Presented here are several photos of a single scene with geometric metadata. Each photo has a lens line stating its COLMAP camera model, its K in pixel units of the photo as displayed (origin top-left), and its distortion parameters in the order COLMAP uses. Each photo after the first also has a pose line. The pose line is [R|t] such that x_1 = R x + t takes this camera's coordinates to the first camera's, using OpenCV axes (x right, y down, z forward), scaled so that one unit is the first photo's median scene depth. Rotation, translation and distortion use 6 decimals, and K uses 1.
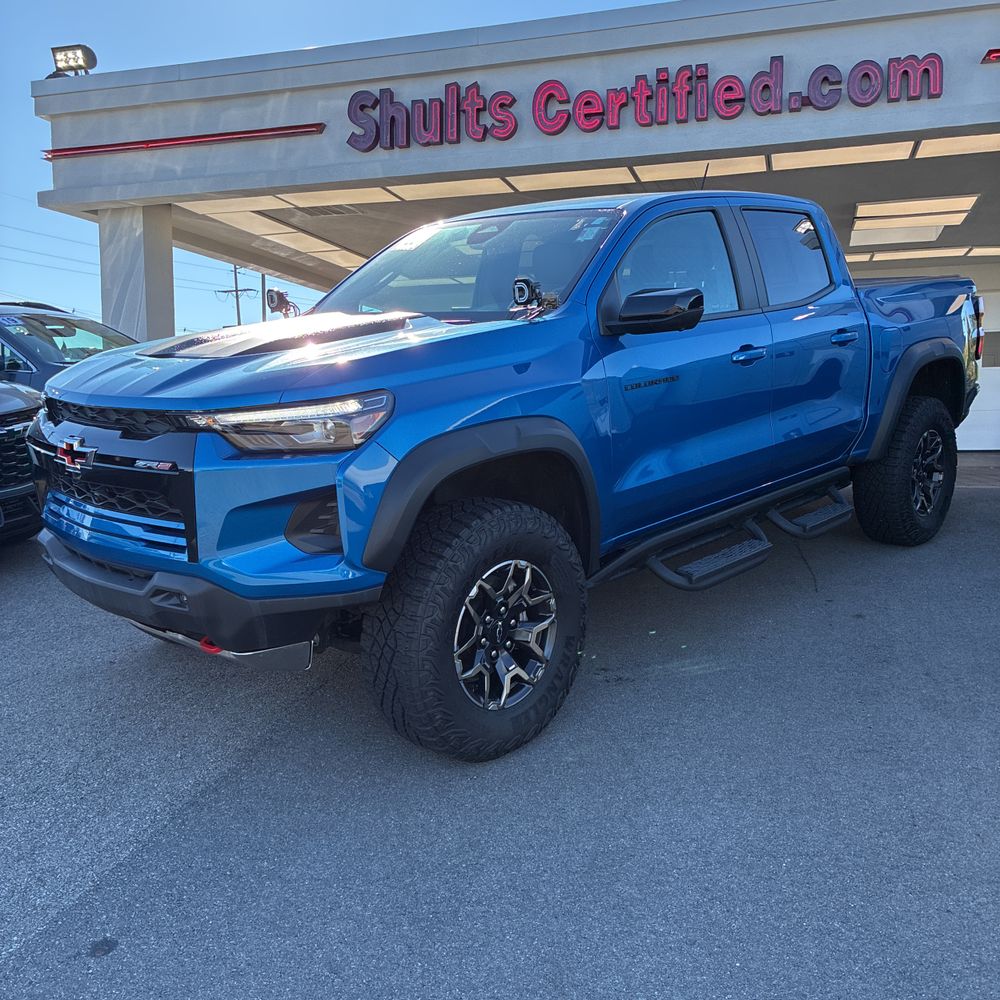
lens RADIAL K [[1004.2, 0, 500.0], [0, 1004.2, 500.0], [0, 0, 1]] dist [0.020214, -0.013794]
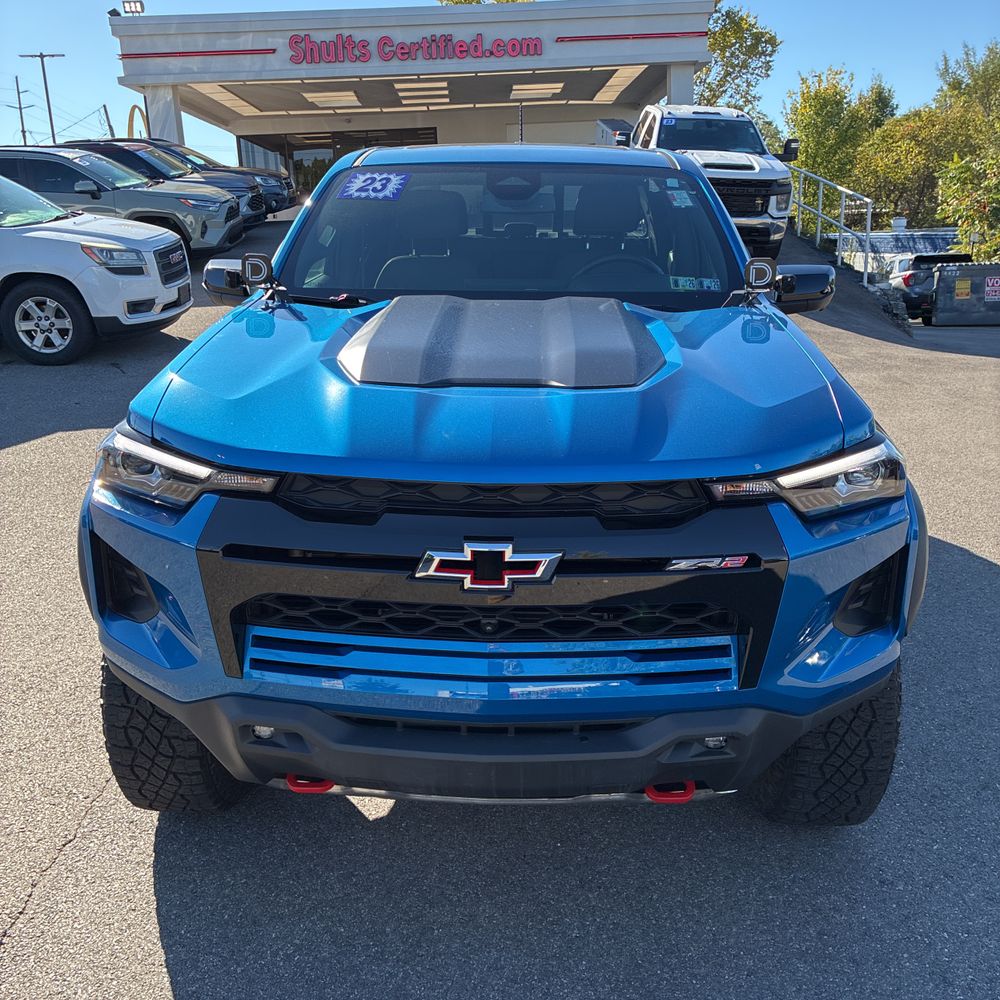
lens RADIAL K [[1004.2, 0, 500.0], [0, 1004.2, 500.0], [0, 0, 1]] dist [0.020214, -0.013794]
pose [[0.947761, -0.115229, 0.297440, -0.555792], [0.059500, 0.979969, 0.190053, 0.220177], [-0.313382, -0.162427, 0.935633, -1.546219]]
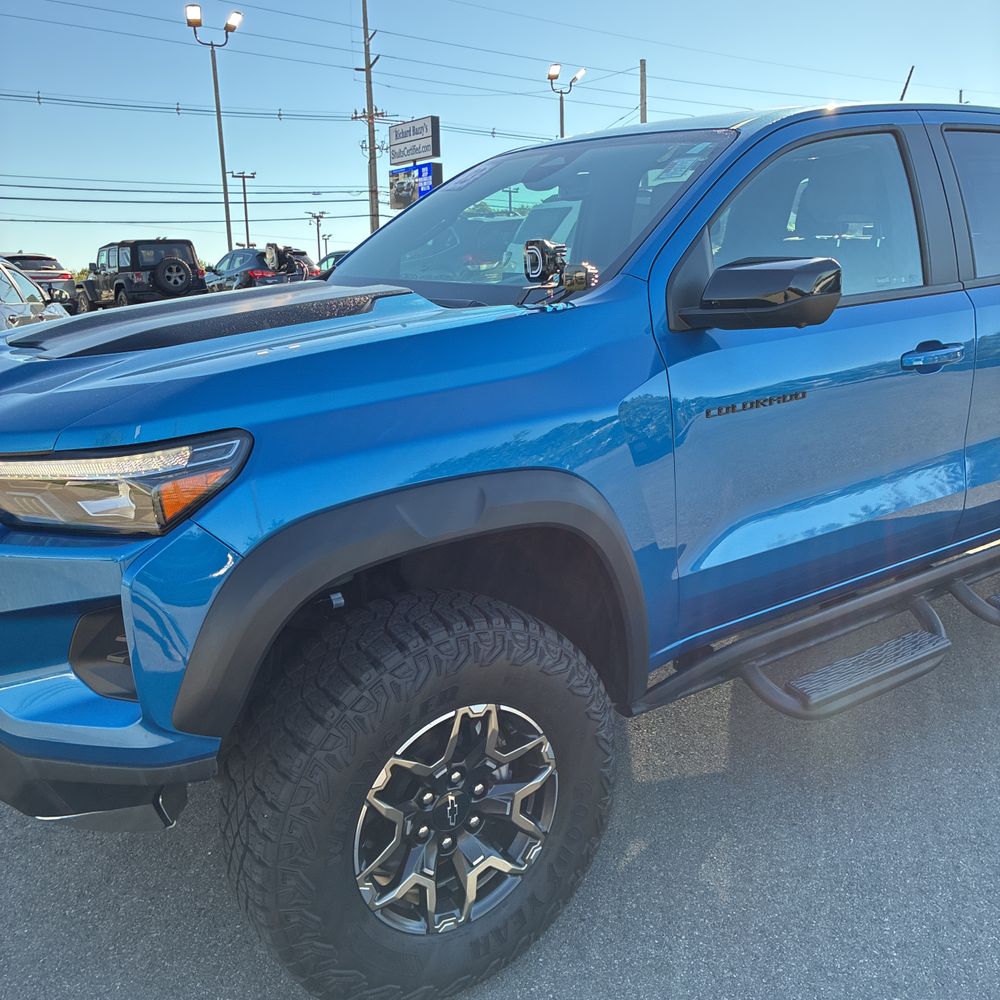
lens RADIAL K [[1004.2, 0, 500.0], [0, 1004.2, 500.0], [0, 0, 1]] dist [0.020214, -0.013794]
pose [[0.976633, 0.059634, -0.206476, 0.115834], [-0.048441, 0.997091, 0.058850, -0.077662], [0.209385, -0.047473, 0.976680, 0.306977]]
